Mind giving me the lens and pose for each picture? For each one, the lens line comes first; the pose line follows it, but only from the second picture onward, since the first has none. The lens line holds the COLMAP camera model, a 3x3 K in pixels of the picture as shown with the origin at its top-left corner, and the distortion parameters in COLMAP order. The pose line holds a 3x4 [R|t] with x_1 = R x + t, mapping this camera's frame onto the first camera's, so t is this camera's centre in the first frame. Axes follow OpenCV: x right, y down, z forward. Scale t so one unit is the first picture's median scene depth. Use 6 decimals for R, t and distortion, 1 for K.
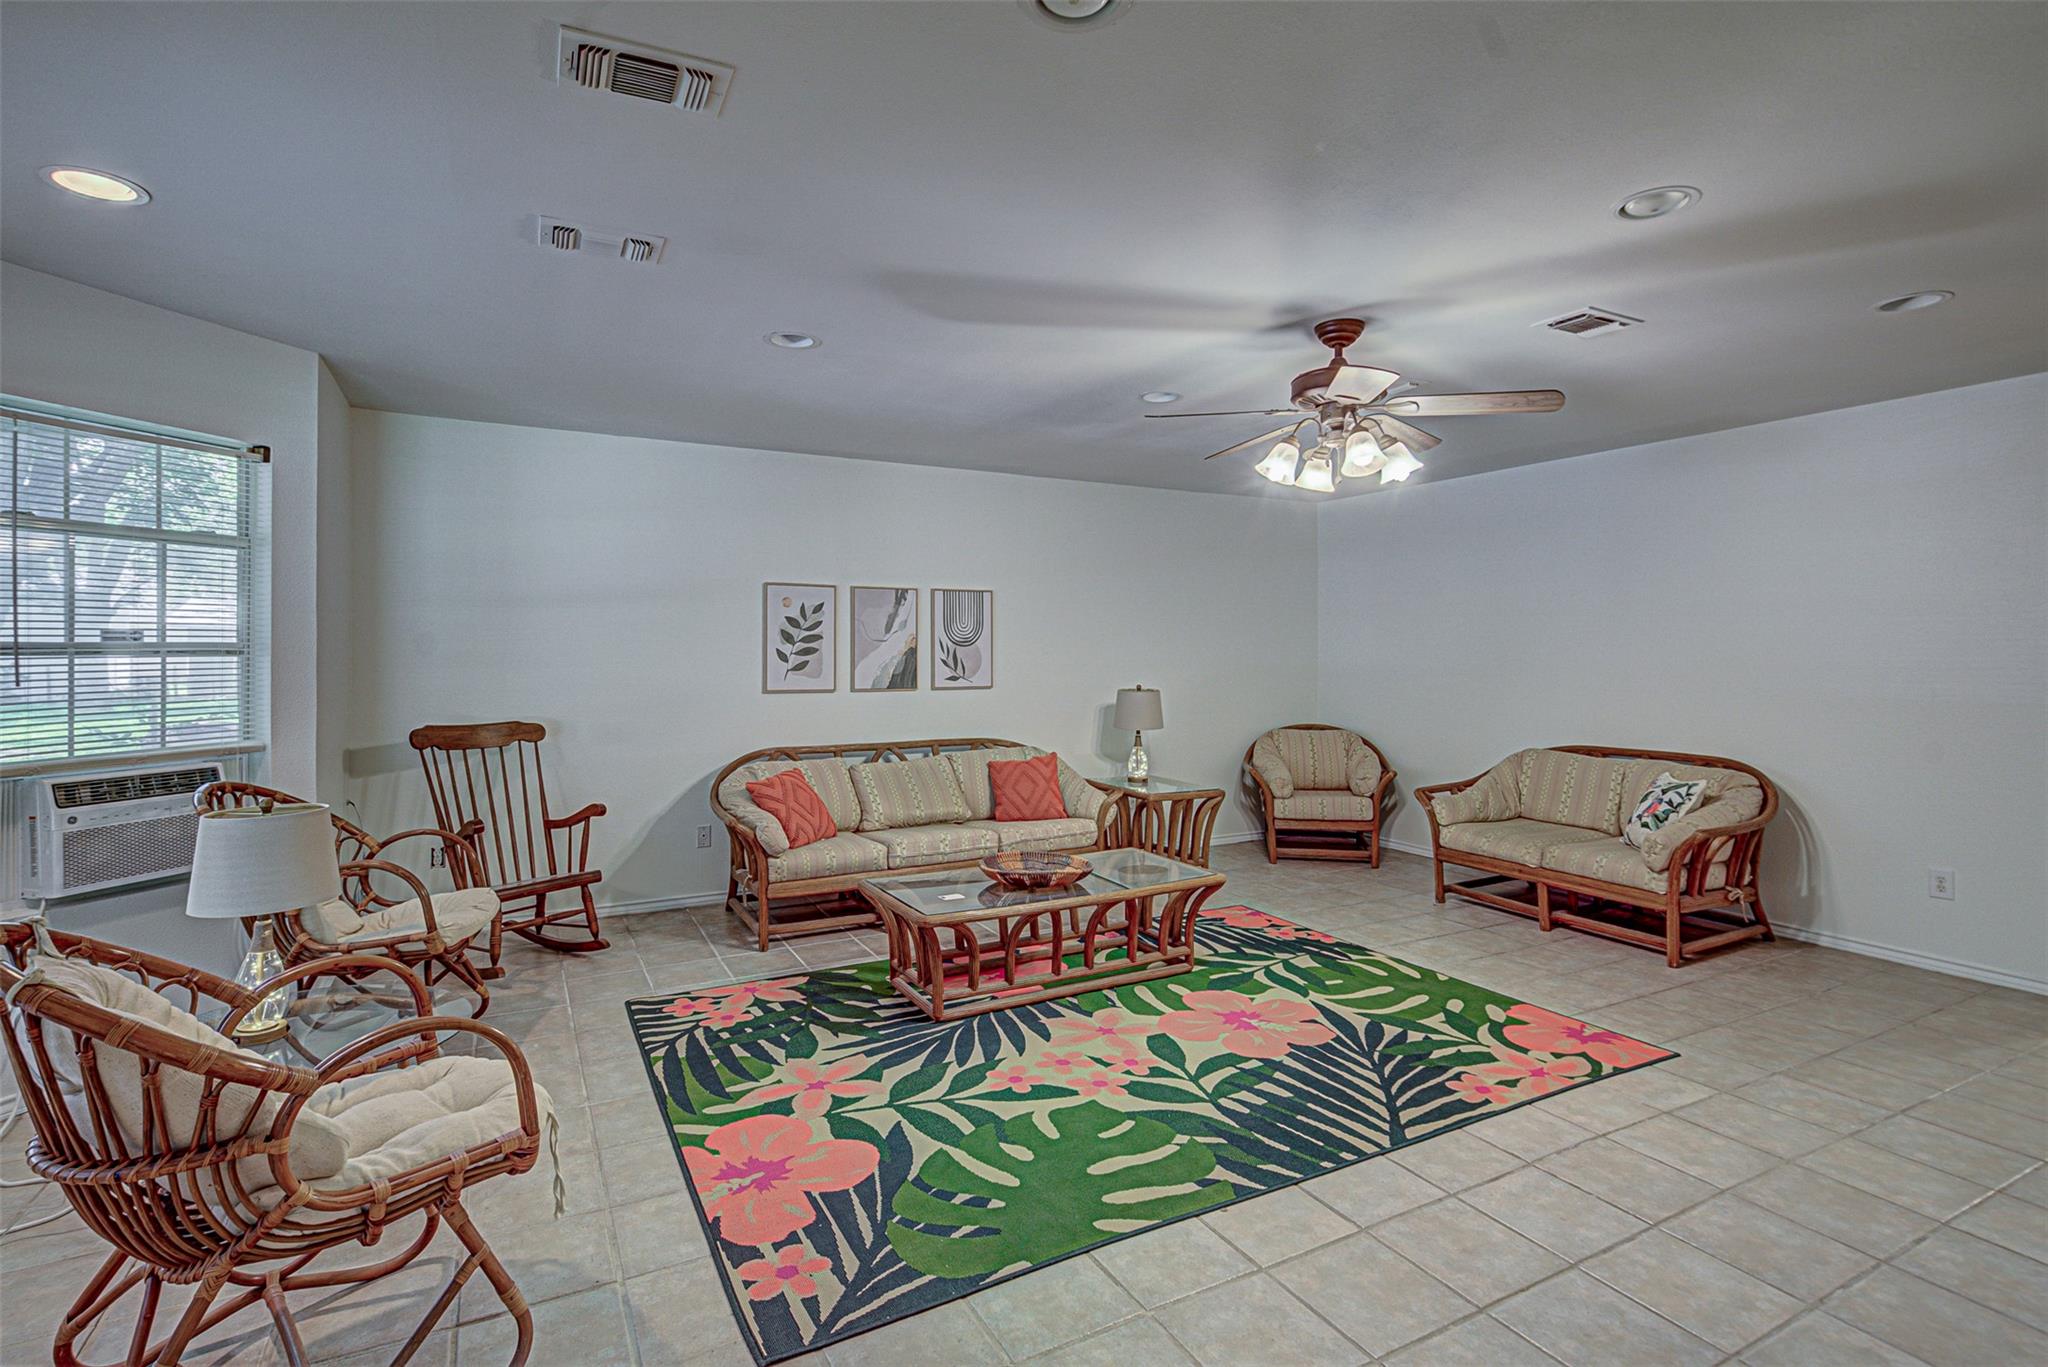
lens RADIAL K [[976.3, 0, 1027.7], [0, 976.3, 643.3], [0, 0, 1]] dist [0.002820, 0.000229]
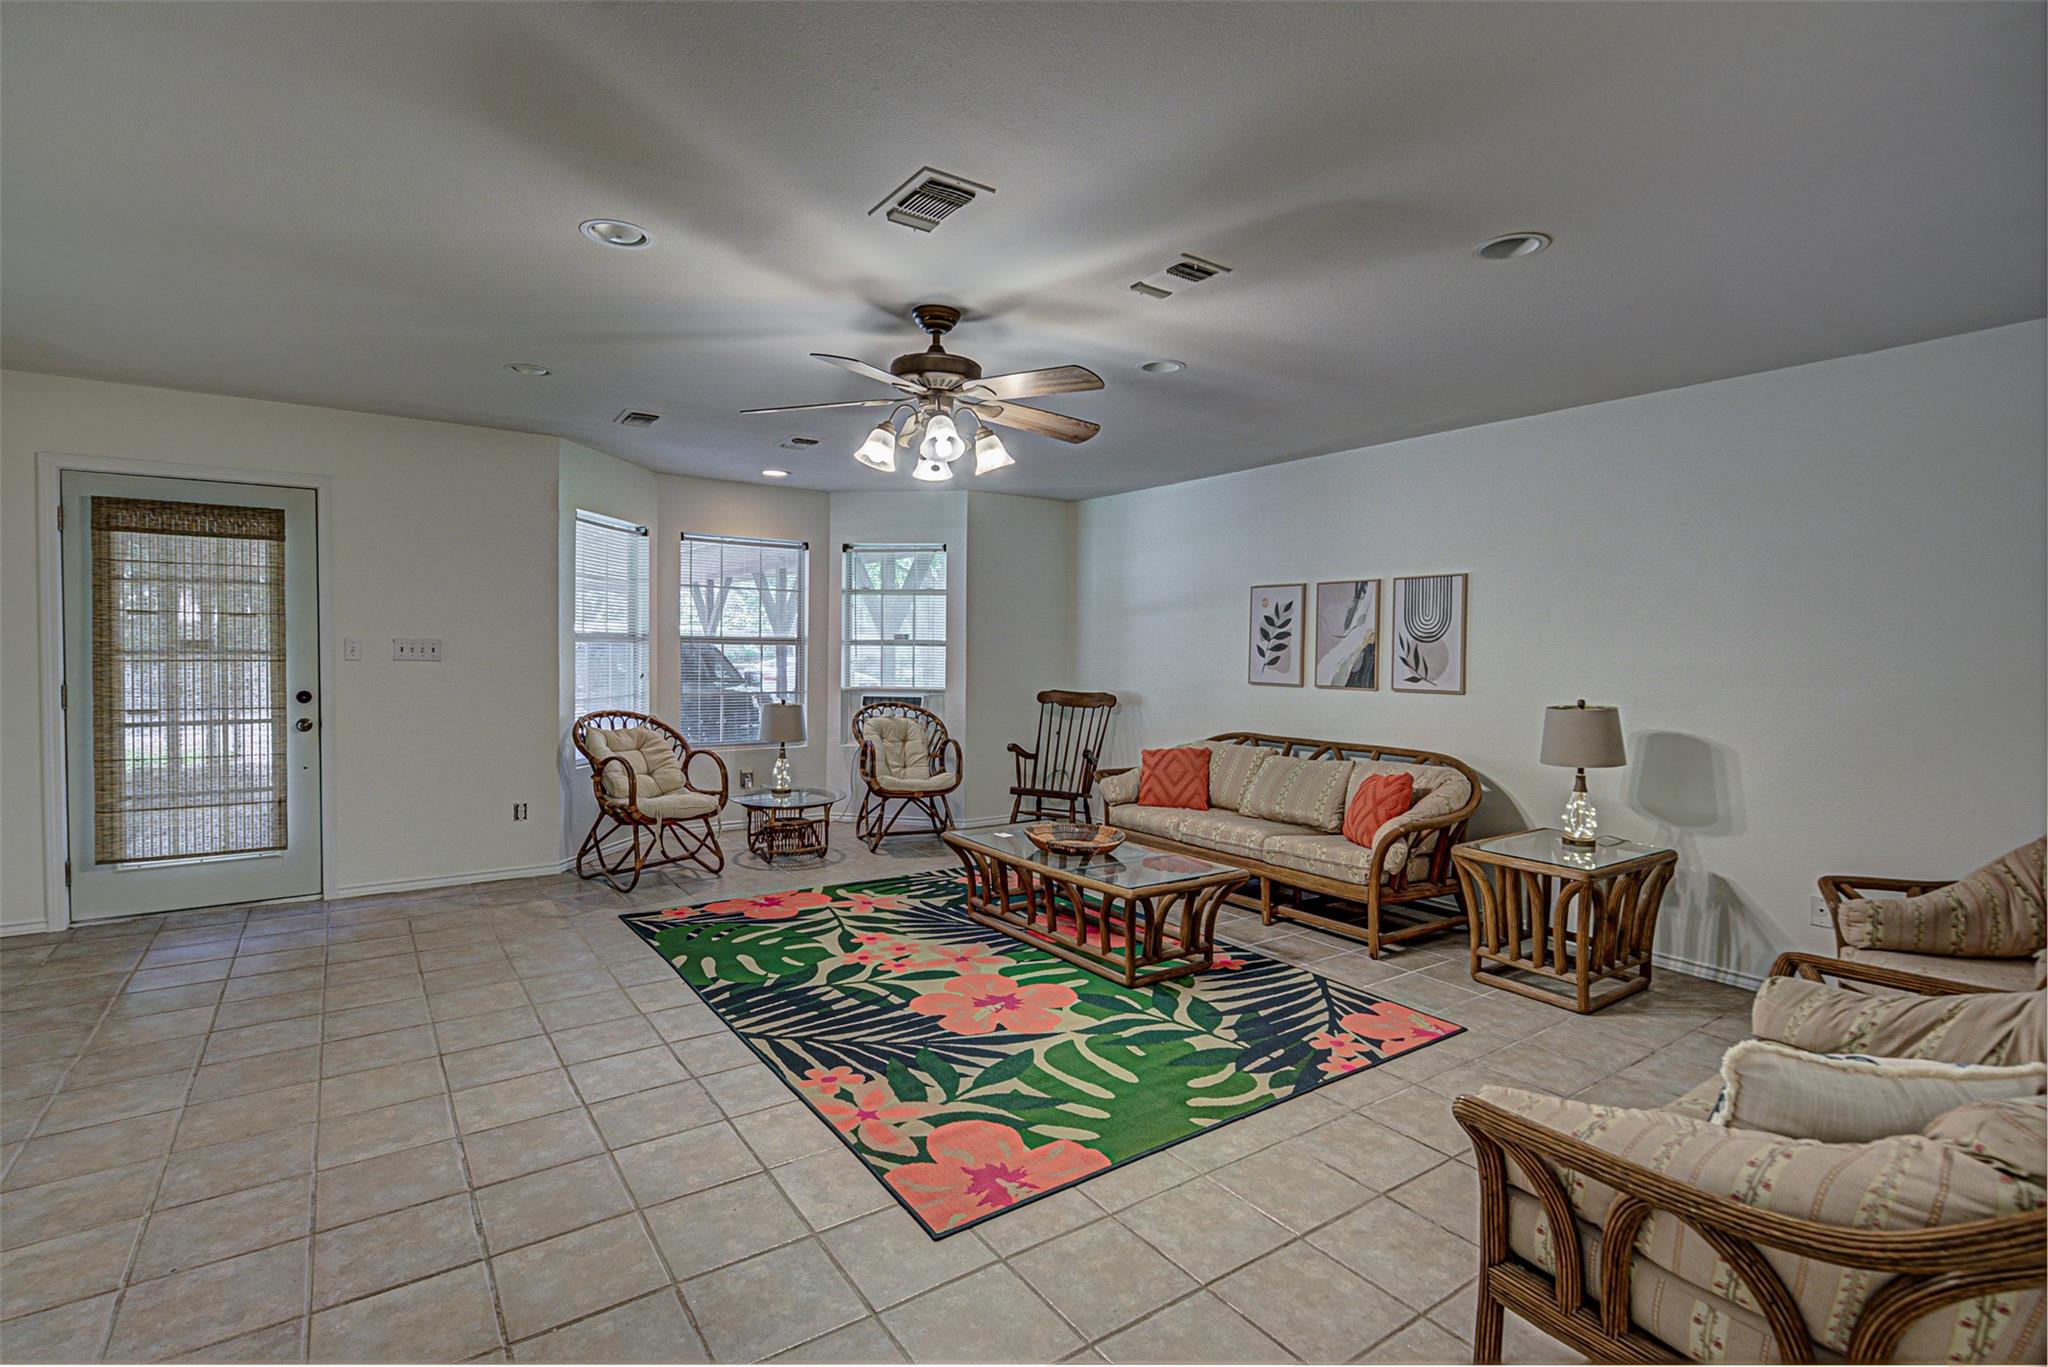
lens RADIAL K [[989.8, 0, 1033.4], [0, 989.8, 670.2], [0, 0, 1]] dist [0.002868, 0.000320]
pose [[0.109803, 0.023847, -0.993667, 1.288088], [-0.003551, 0.999715, 0.023600, 0.013492], [0.993947, 0.000937, 0.109856, 0.952822]]
